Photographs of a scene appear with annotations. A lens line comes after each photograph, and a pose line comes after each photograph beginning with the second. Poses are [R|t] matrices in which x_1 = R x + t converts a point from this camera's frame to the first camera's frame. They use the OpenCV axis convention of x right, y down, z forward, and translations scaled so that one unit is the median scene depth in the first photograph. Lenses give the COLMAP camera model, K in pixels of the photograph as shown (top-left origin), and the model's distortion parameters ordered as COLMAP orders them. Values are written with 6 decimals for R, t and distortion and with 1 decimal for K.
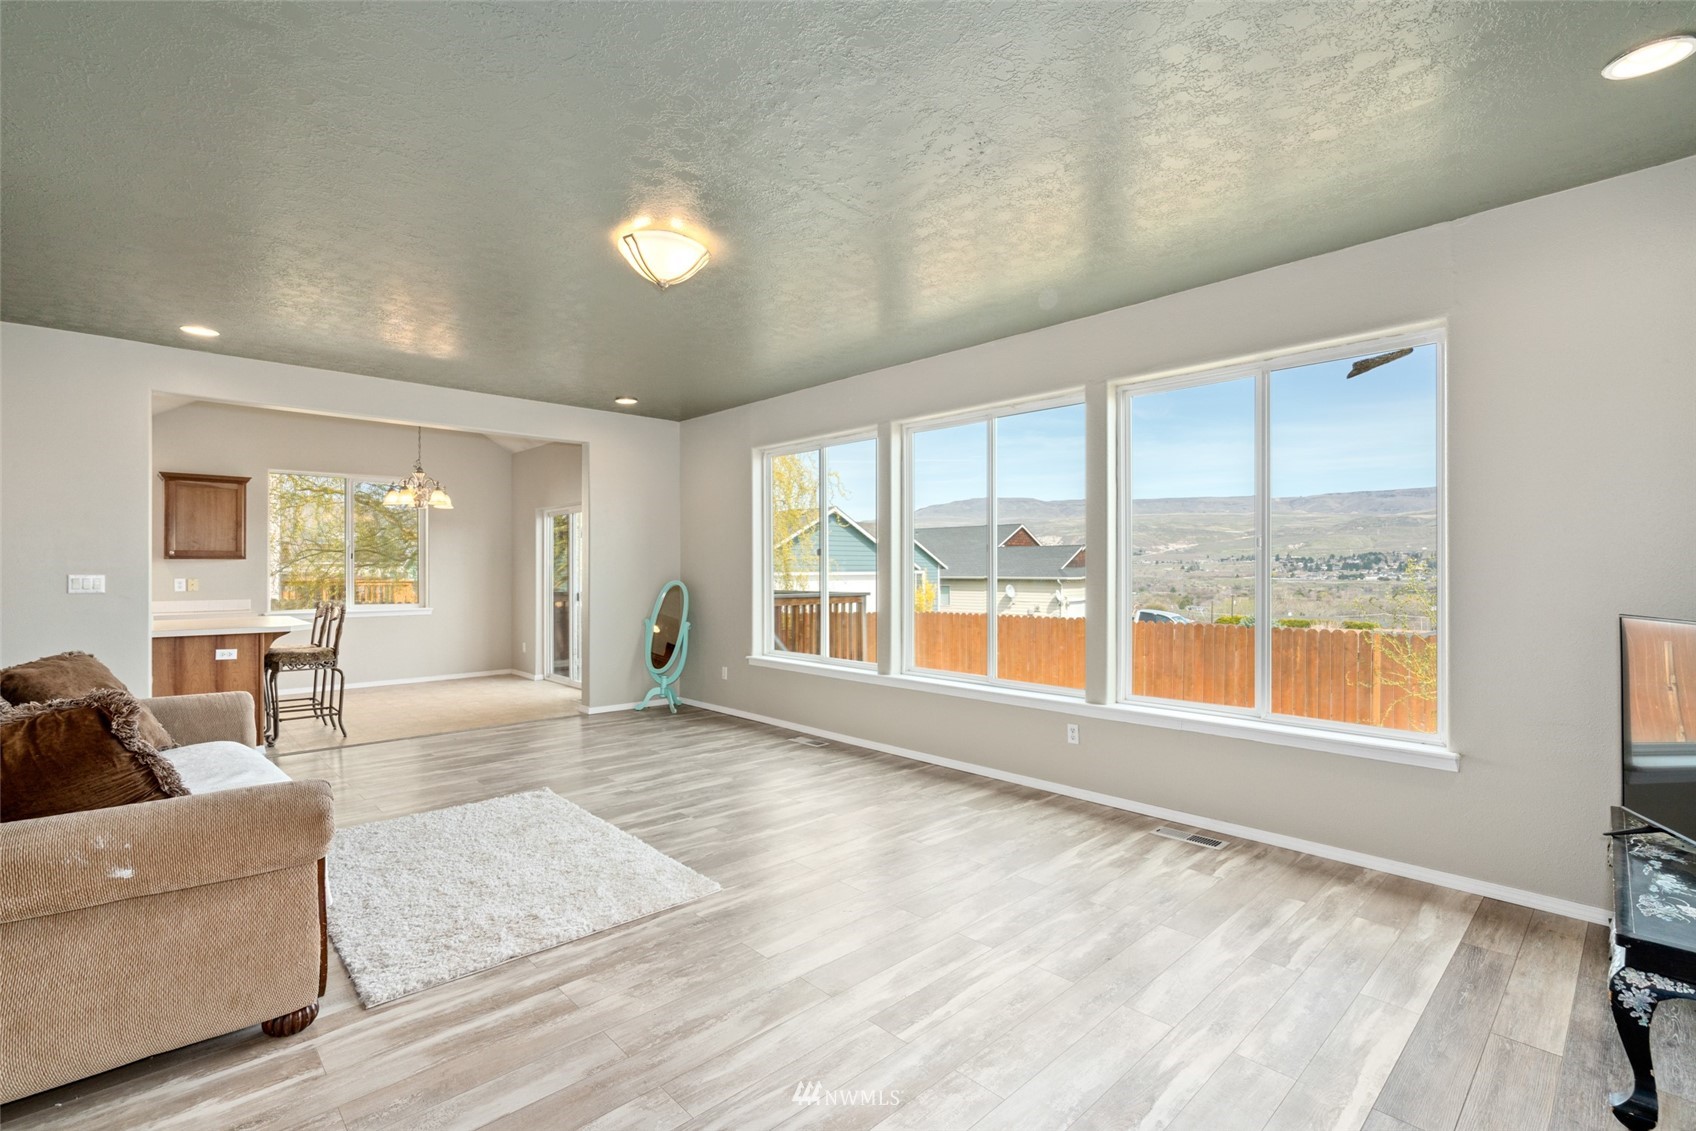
lens RADIAL K [[774.5, 0, 845.7], [0, 774.5, 568.8], [0, 0, 1]] dist [-0.001918, 0.001279]
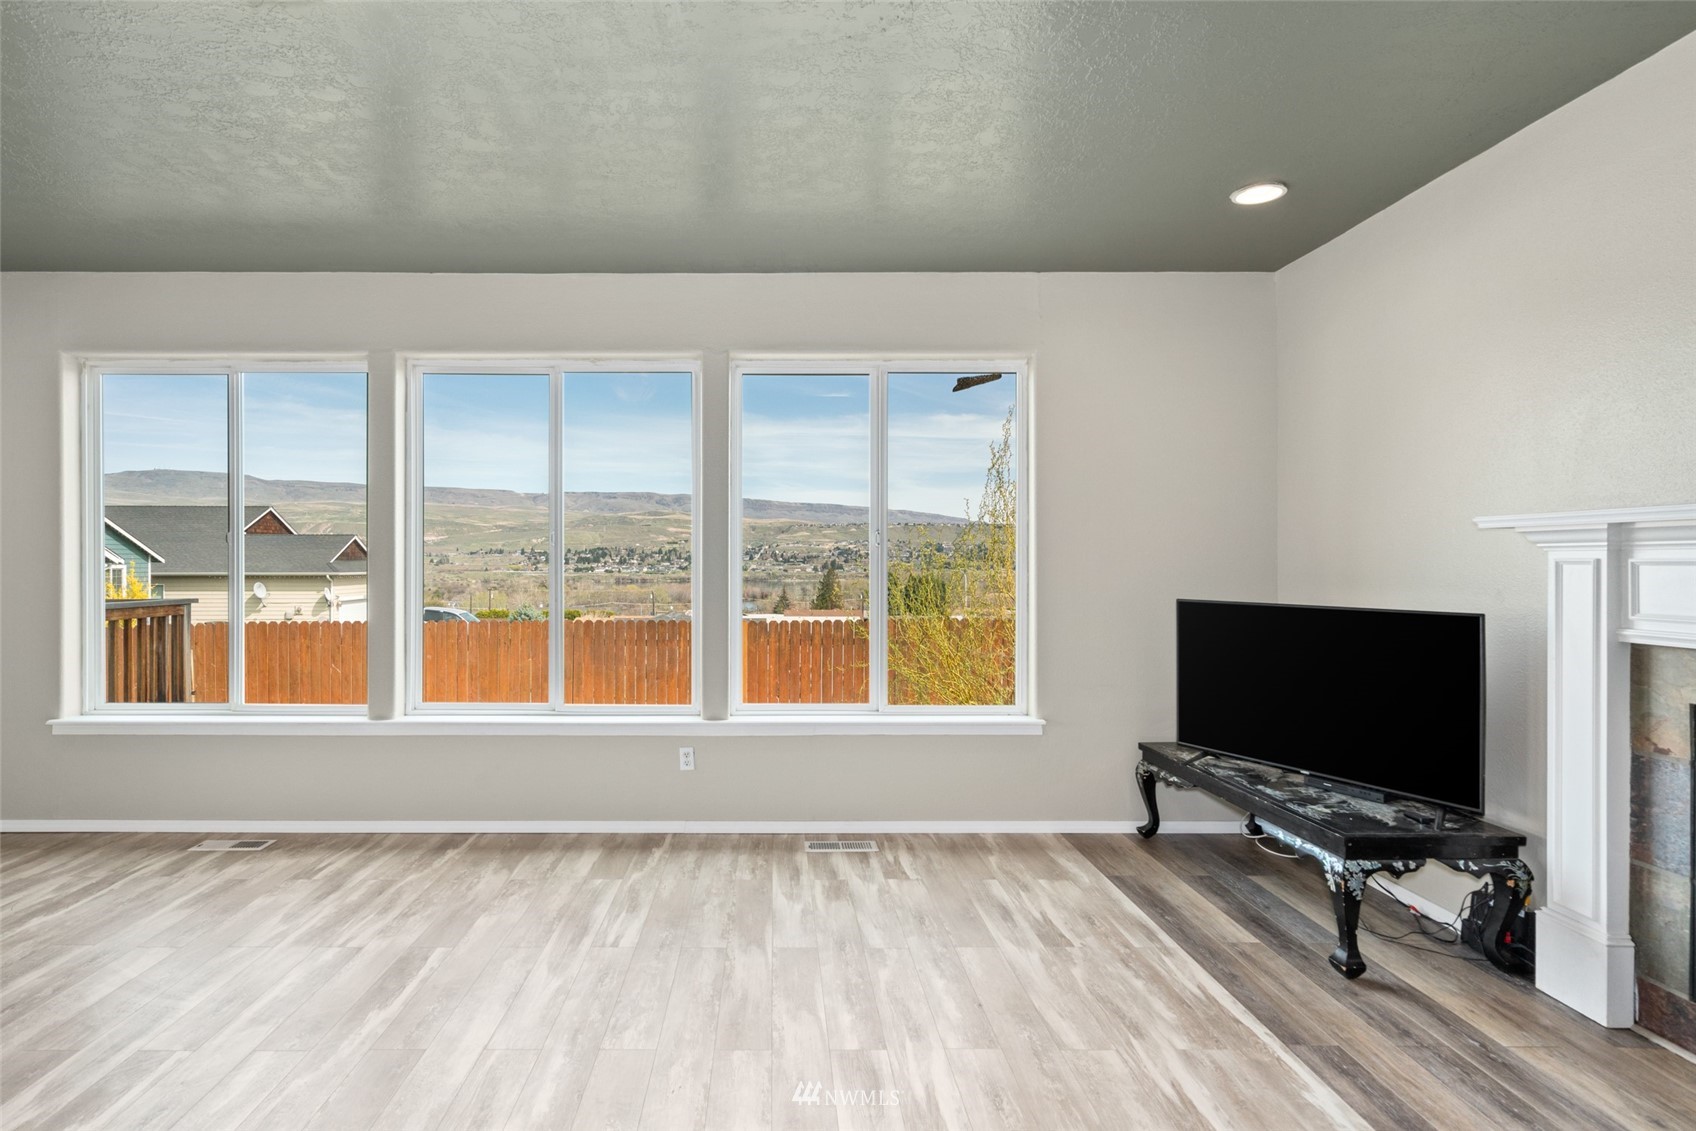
lens RADIAL K [[822.8, 0, 800.8], [0, 822.8, 558.5], [0, 0, 1]] dist [-0.003865, 0.003132]
pose [[0.680742, 0.004802, 0.732507, -0.259834], [-0.001347, 0.999985, -0.005304, -0.001812], [-0.732522, 0.002624, 0.680739, 0.266978]]
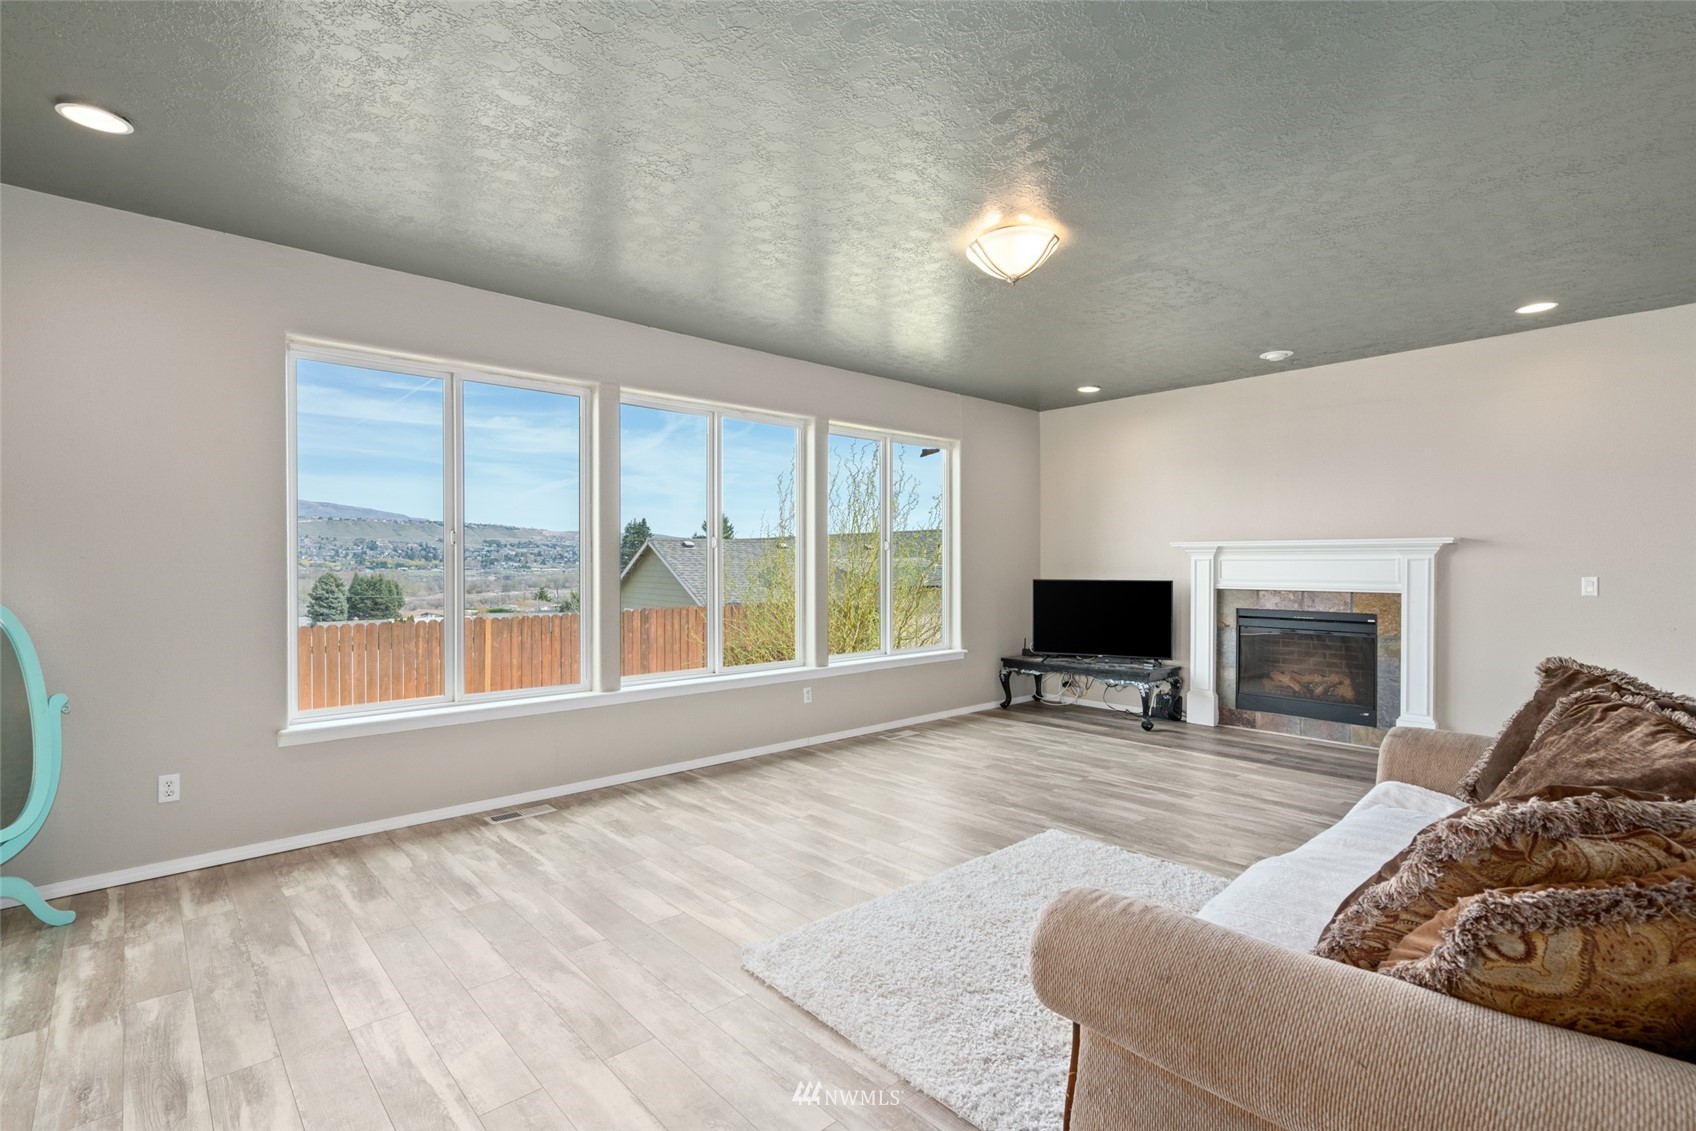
lens RADIAL K [[774.5, 0, 860.6], [0, 774.5, 566.3], [0, 0, 1]] dist [-0.001918, 0.001279]
pose [[0.011407, -0.005438, 0.999920, -0.863856], [0.000729, 0.999985, 0.005430, 0.000437], [-0.999935, 0.000667, 0.011411, 0.821499]]
